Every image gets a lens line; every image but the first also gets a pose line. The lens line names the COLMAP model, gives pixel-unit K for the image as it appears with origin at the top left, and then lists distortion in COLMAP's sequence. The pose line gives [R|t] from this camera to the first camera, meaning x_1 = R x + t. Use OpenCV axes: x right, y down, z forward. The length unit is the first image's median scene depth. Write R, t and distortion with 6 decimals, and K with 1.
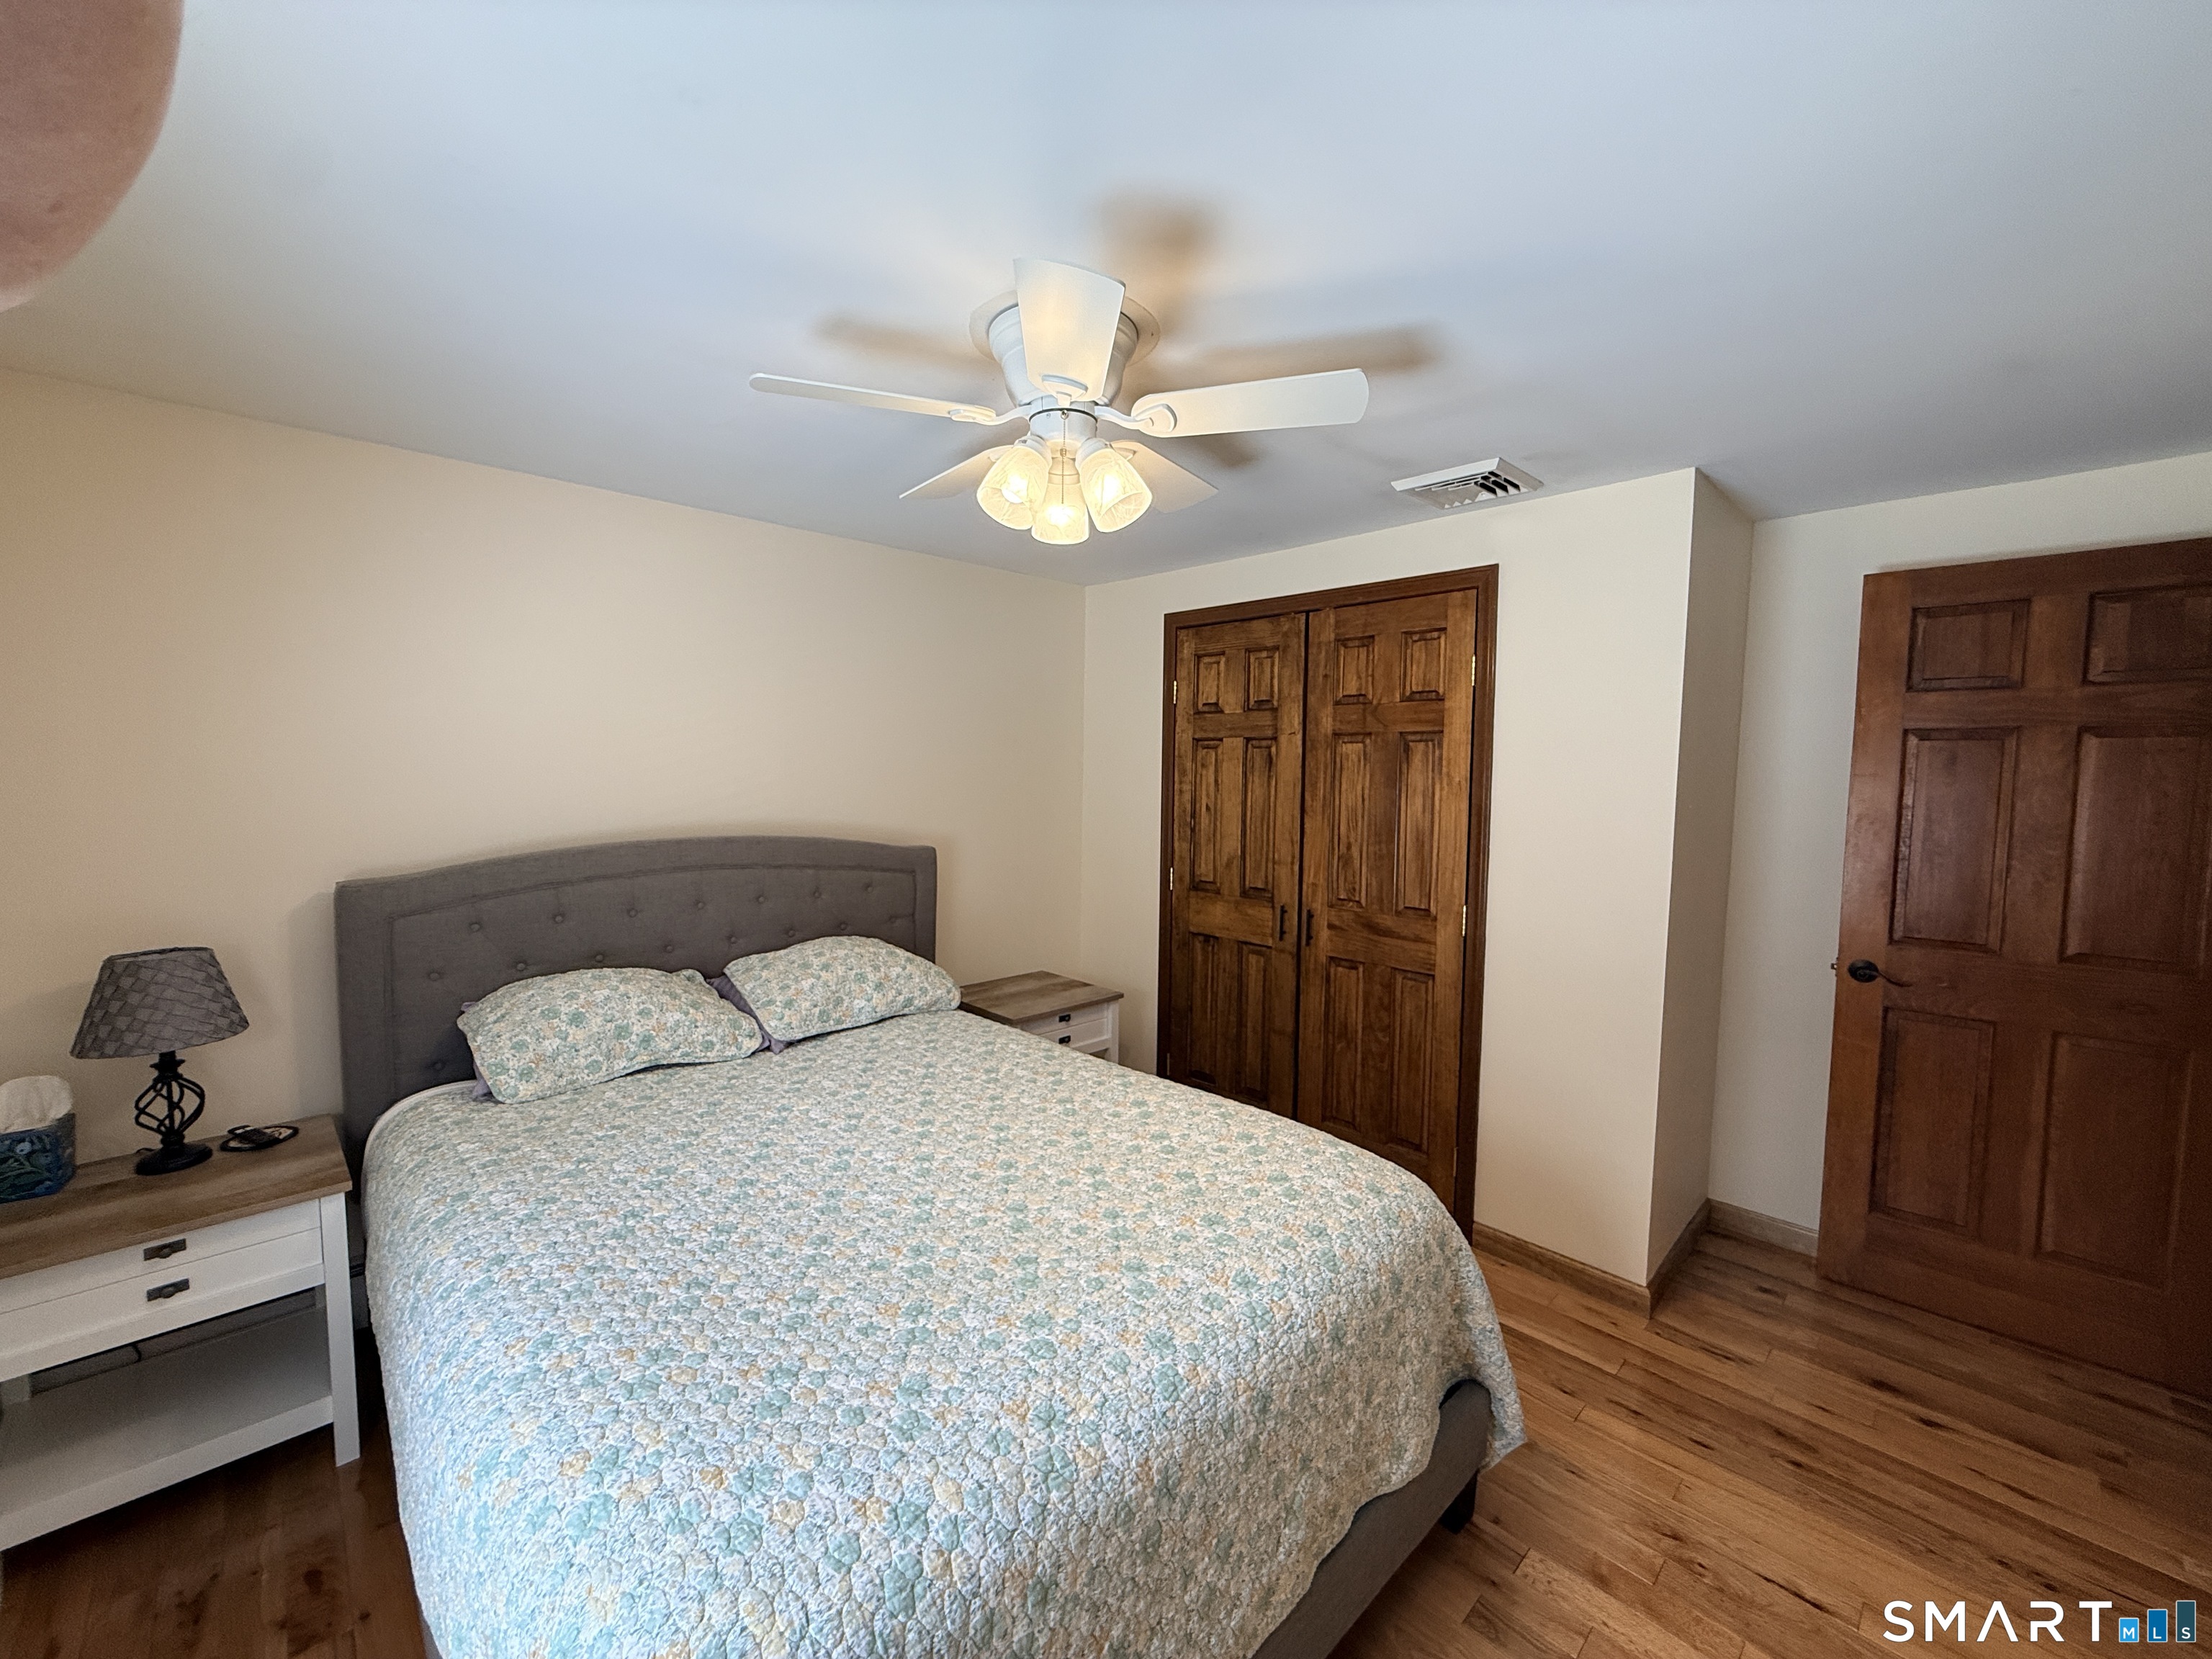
lens RADIAL K [[881.7, 0, 1100.1], [0, 881.7, 830.5], [0, 0, 1]] dist [0.001326, -0.000371]
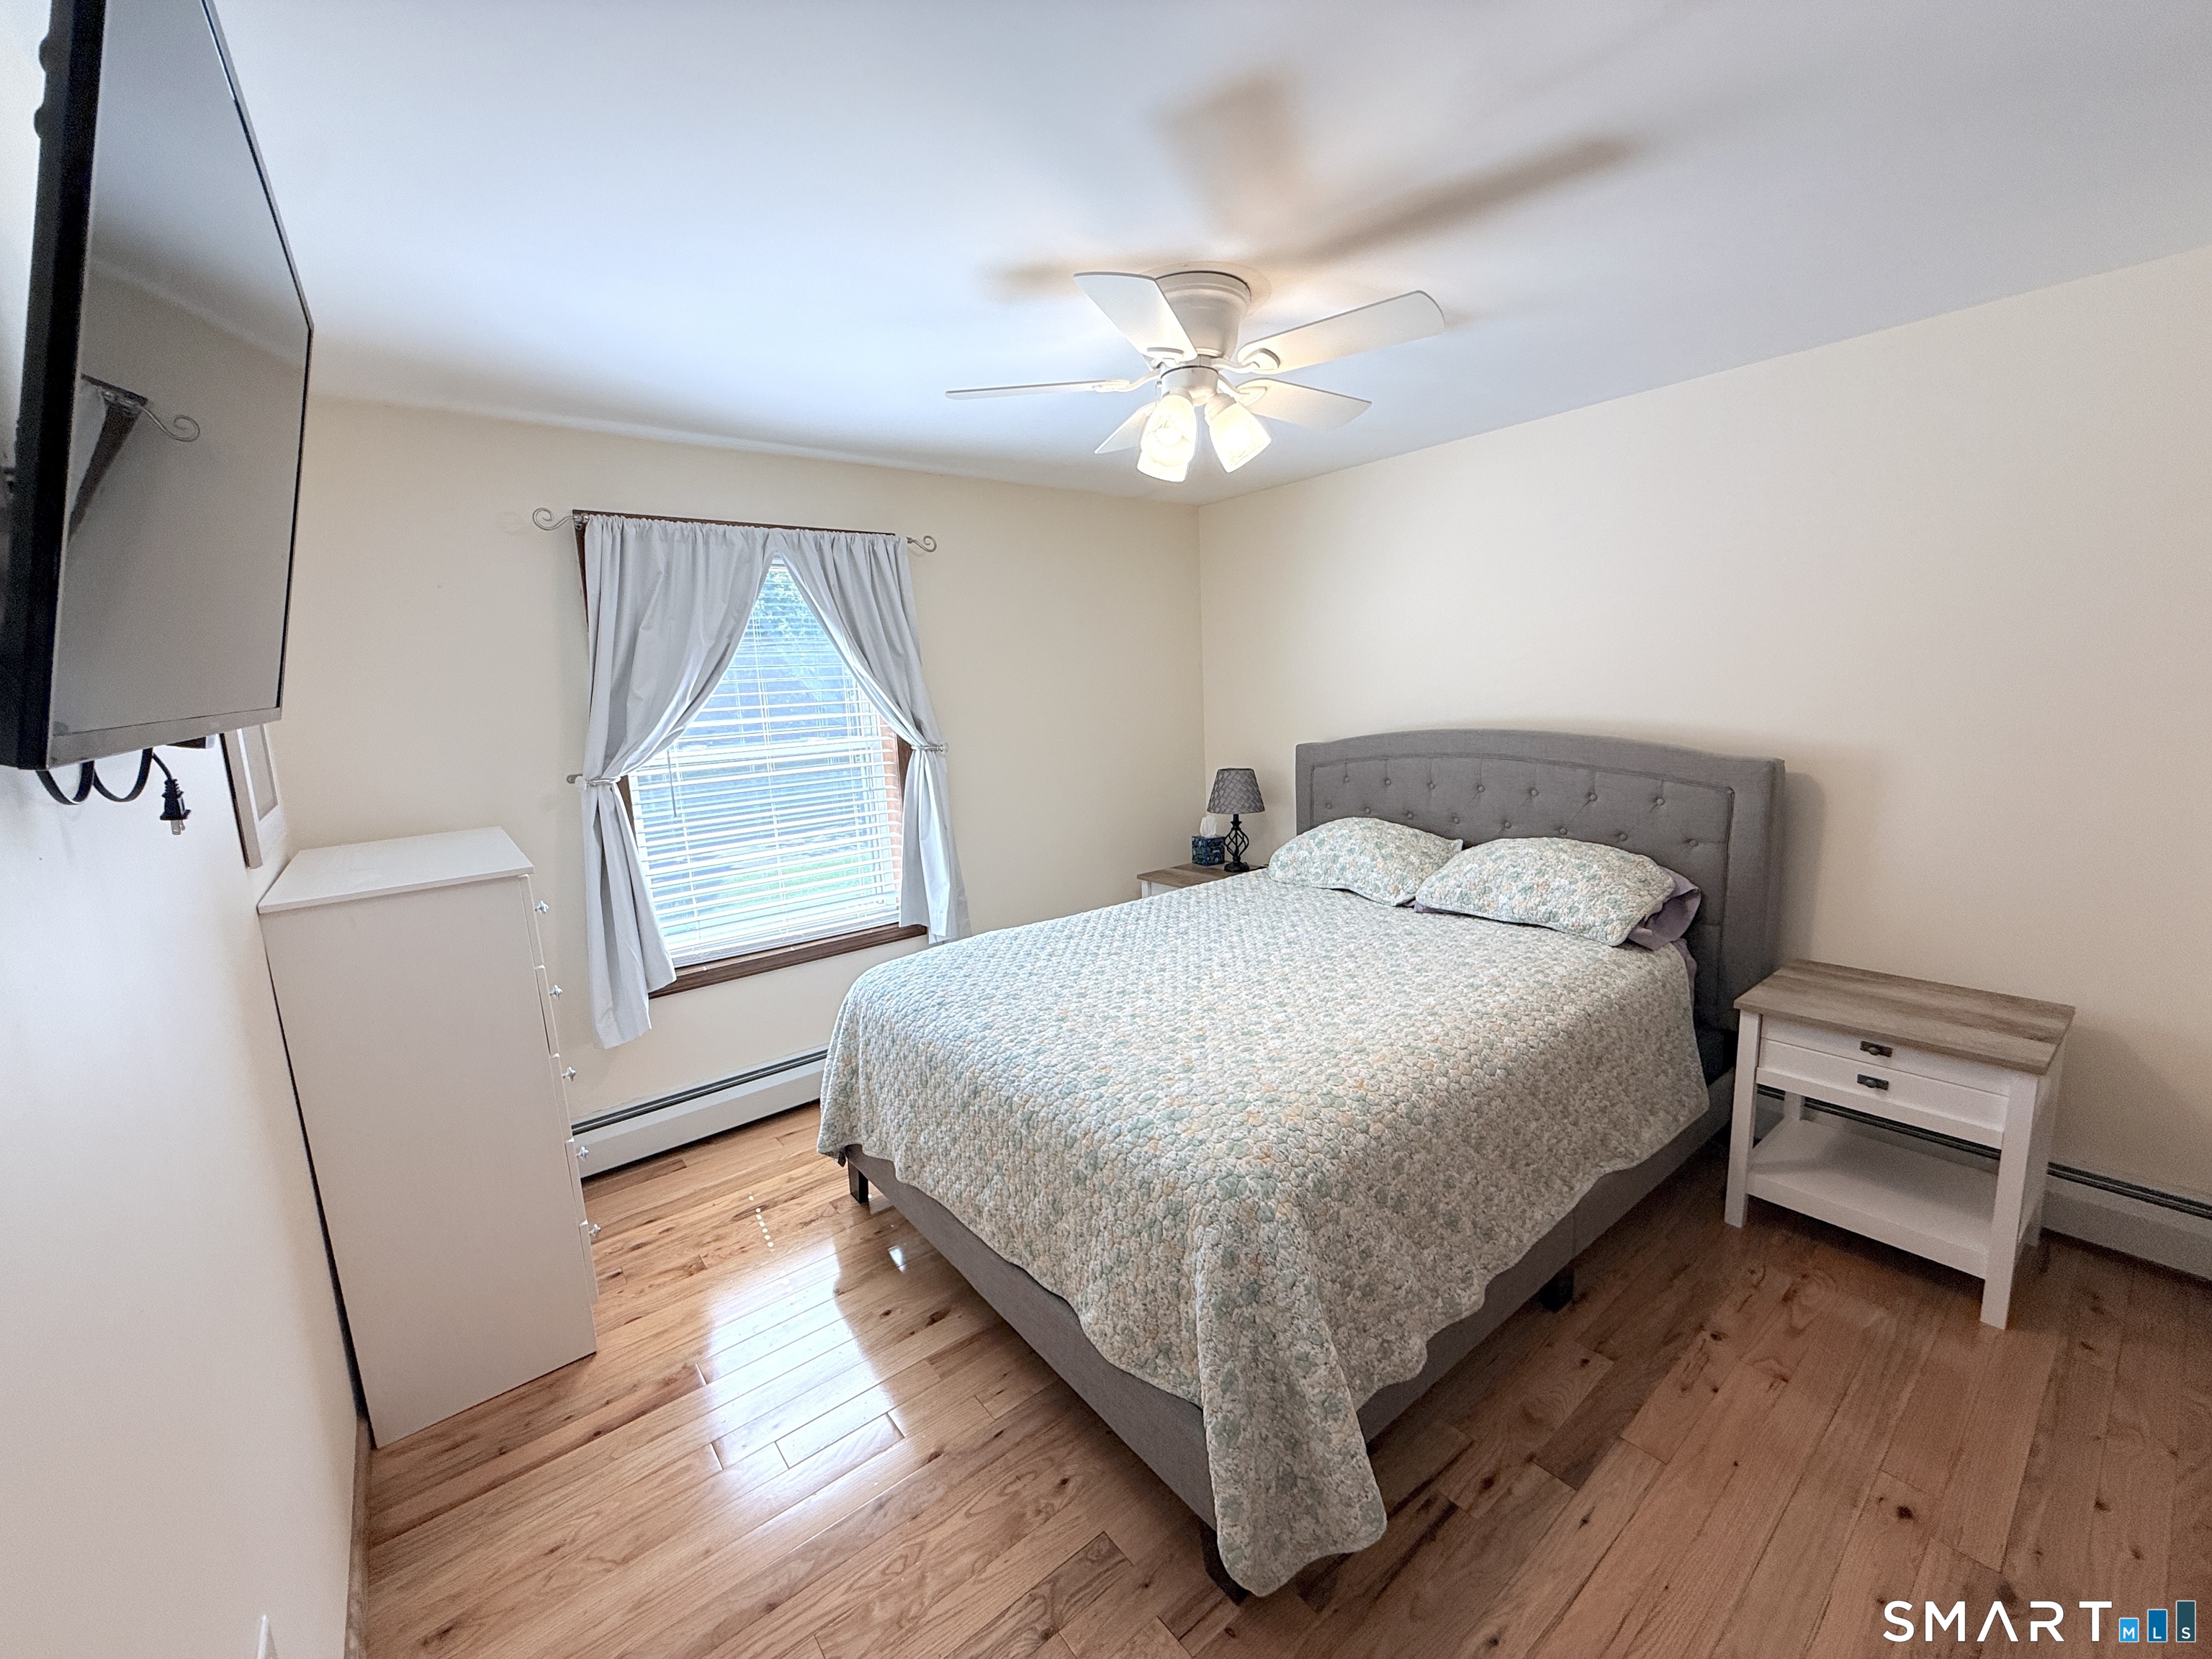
lens RADIAL K [[881.7, 0, 1101.6], [0, 881.7, 831.8], [0, 0, 1]] dist [0.001326, -0.000371]
pose [[-0.094245, 0.152975, -0.983726, 0.831518], [-0.034134, 0.987046, 0.156762, -0.026760], [0.994964, 0.048352, -0.087802, 0.683652]]
